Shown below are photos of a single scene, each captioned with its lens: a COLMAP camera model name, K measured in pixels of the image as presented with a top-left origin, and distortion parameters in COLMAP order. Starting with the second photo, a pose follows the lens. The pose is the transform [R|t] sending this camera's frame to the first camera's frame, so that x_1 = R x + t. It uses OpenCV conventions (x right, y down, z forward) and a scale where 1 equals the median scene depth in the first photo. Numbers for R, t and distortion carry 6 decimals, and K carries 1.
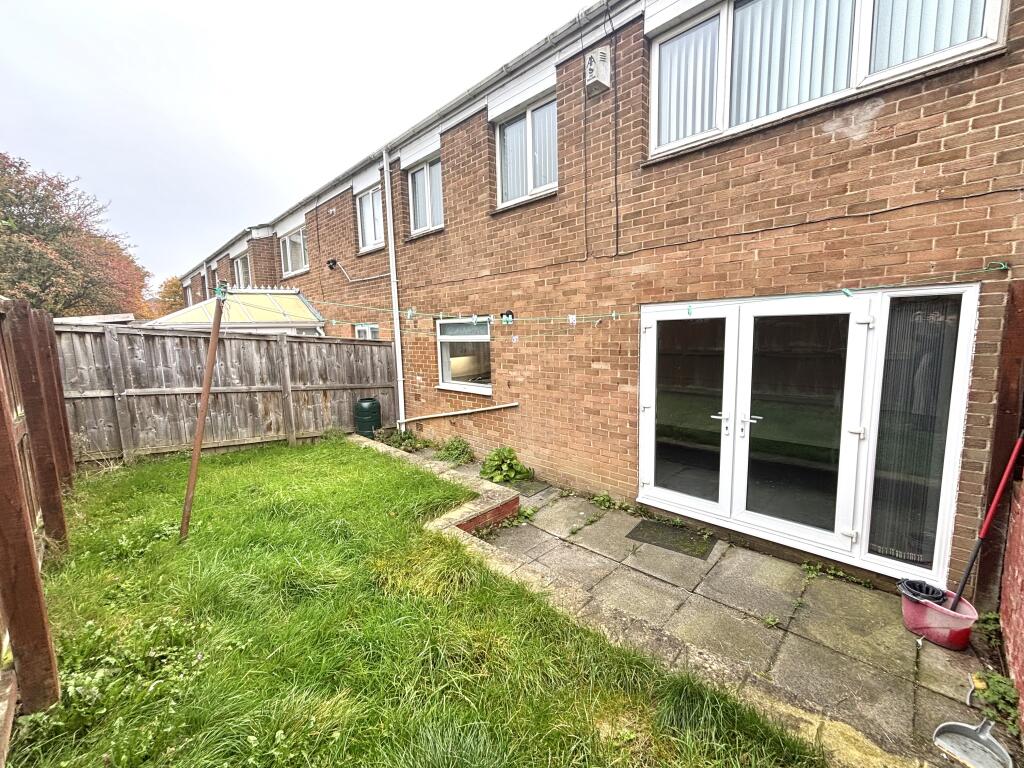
lens RADIAL K [[416.7, 0, 509.7], [0, 416.7, 385.4], [0, 0, 1]] dist [0.003239, 0.000056]
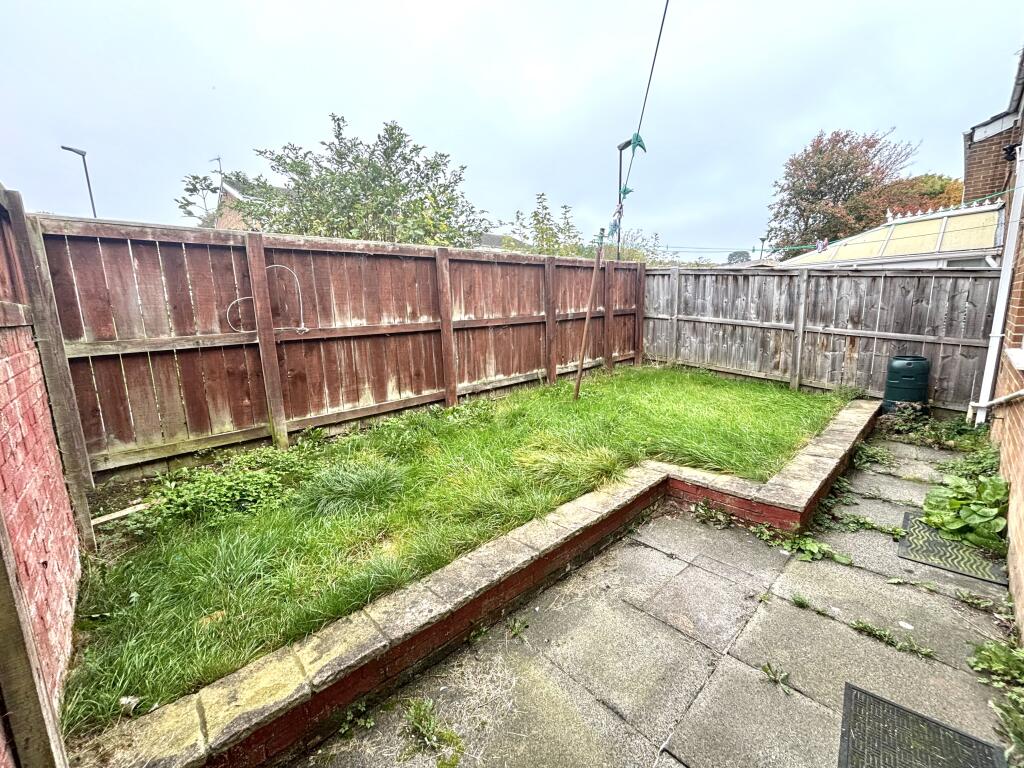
lens RADIAL K [[416.7, 0, 514.8], [0, 416.7, 383.3], [0, 0, 1]] dist [0.003239, 0.000056]
pose [[-0.022599, 0.208862, -0.977684, 0.428878], [-0.102702, 0.972275, 0.210081, -0.004029], [0.994455, 0.105158, -0.000522, 0.402170]]
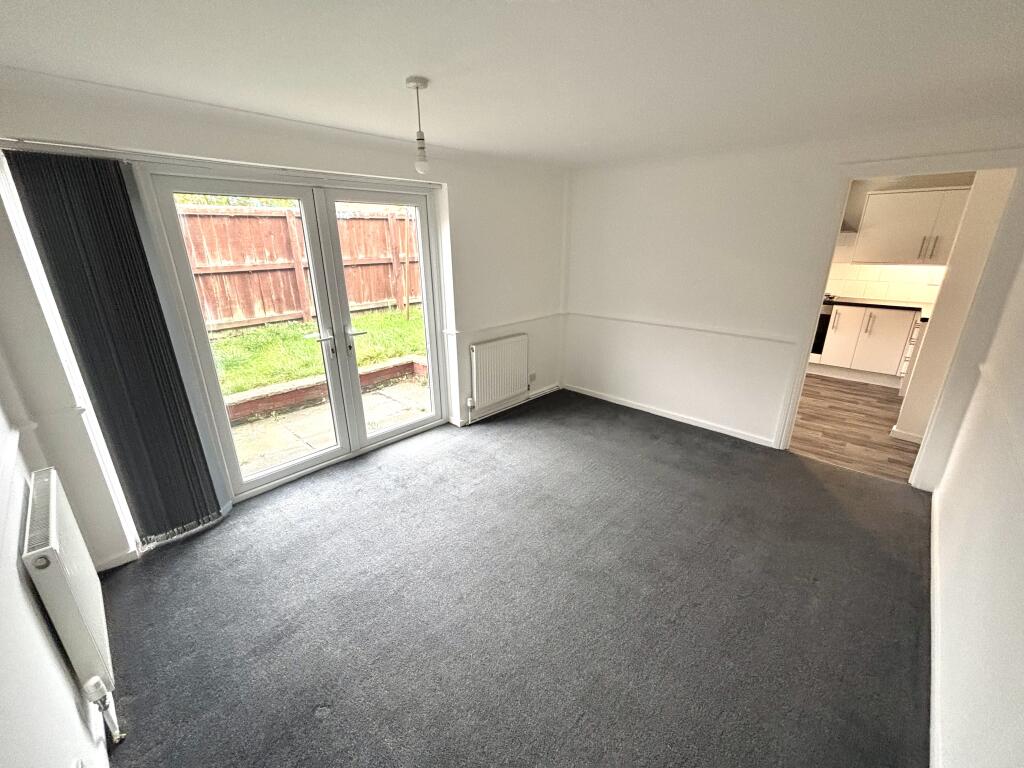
lens RADIAL K [[416.7, 0, 506.5], [0, 416.7, 381.0], [0, 0, 1]] dist [0.003239, 0.000056]
pose [[0.016110, 0.346461, -0.937926, 0.783207], [-0.121413, 0.931784, 0.342107, -0.087055], [0.992471, 0.108366, 0.057076, 0.757059]]
